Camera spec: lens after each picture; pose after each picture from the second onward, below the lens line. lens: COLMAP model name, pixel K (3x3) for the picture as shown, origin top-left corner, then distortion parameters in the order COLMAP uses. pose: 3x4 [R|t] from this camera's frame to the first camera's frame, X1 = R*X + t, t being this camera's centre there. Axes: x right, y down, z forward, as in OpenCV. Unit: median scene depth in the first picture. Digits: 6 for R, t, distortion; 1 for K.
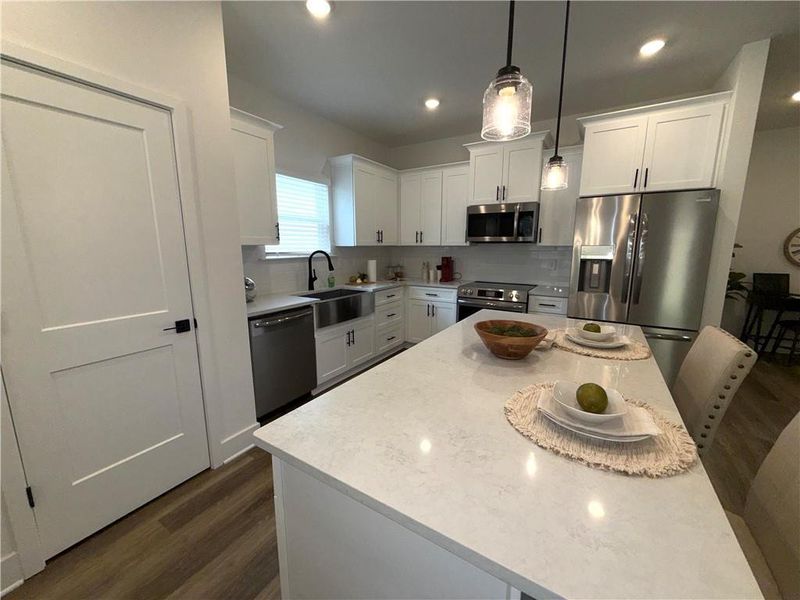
lens RADIAL K [[318.7, 0, 398.7], [0, 318.7, 299.1], [0, 0, 1]] dist [0.001777, -0.000157]
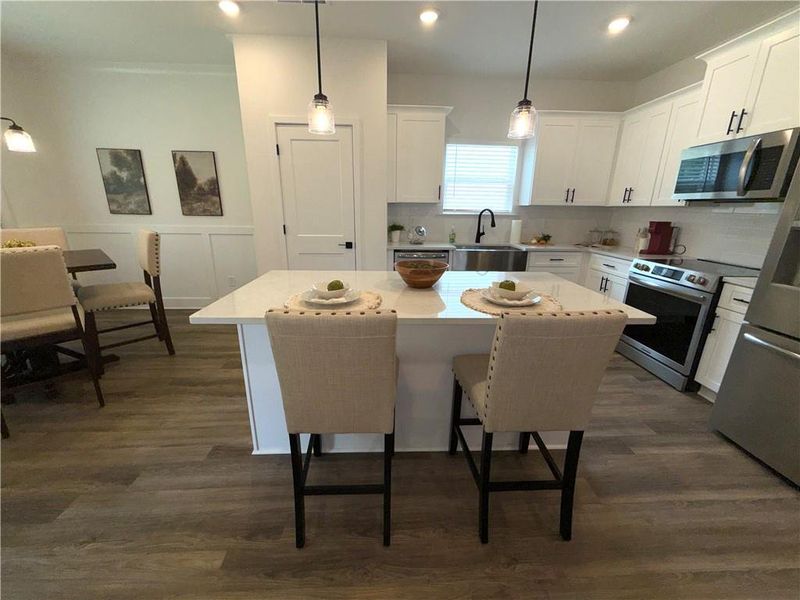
lens RADIAL K [[318.7, 0, 398.7], [0, 318.7, 299.1], [0, 0, 1]] dist [0.001777, -0.000157]
pose [[0.562886, 0.237431, -0.791698, 0.525578], [-0.152786, 0.971235, 0.182646, 0.002679], [0.812291, 0.018152, 0.582970, 0.073020]]
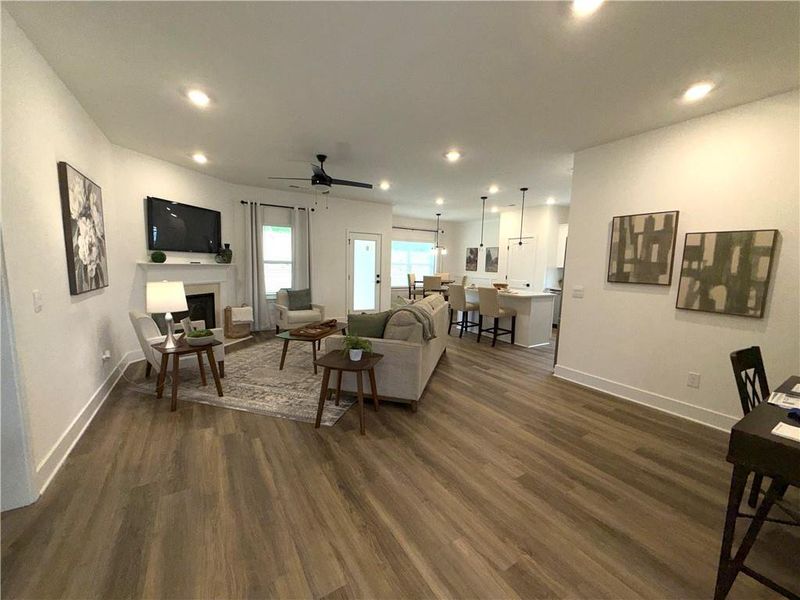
lens RADIAL K [[318.7, 0, 398.7], [0, 318.7, 299.1], [0, 0, 1]] dist [0.001777, -0.000157]
pose [[-0.447079, 0.089762, -0.889979, 1.971996], [-0.175496, 0.966813, 0.185672, -0.113223], [0.877110, 0.239198, -0.416489, 0.651561]]
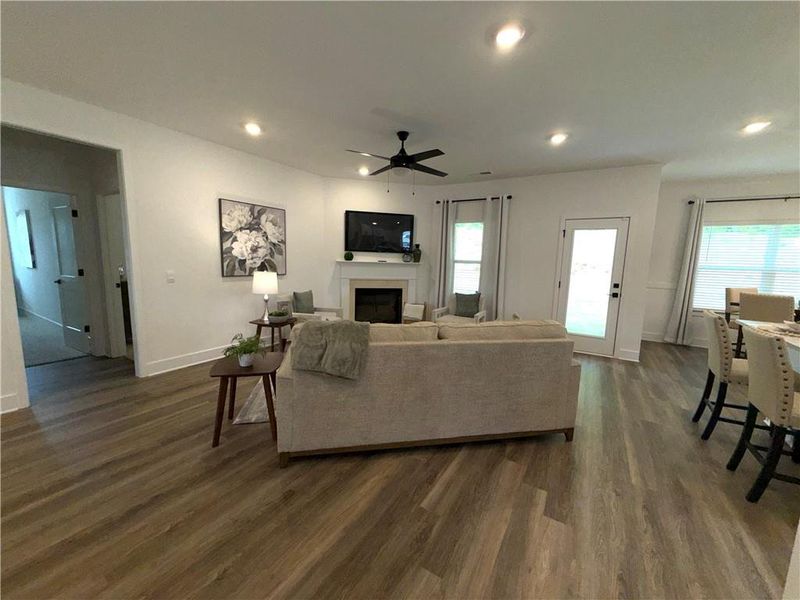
lens RADIAL K [[318.7, 0, 398.7], [0, 318.7, 299.1], [0, 0, 1]] dist [0.001777, -0.000157]
pose [[-0.999613, -0.027464, -0.004380, 1.016039], [-0.027525, 0.954430, 0.297163, -0.156777], [-0.003981, 0.297169, -0.954817, 0.884482]]
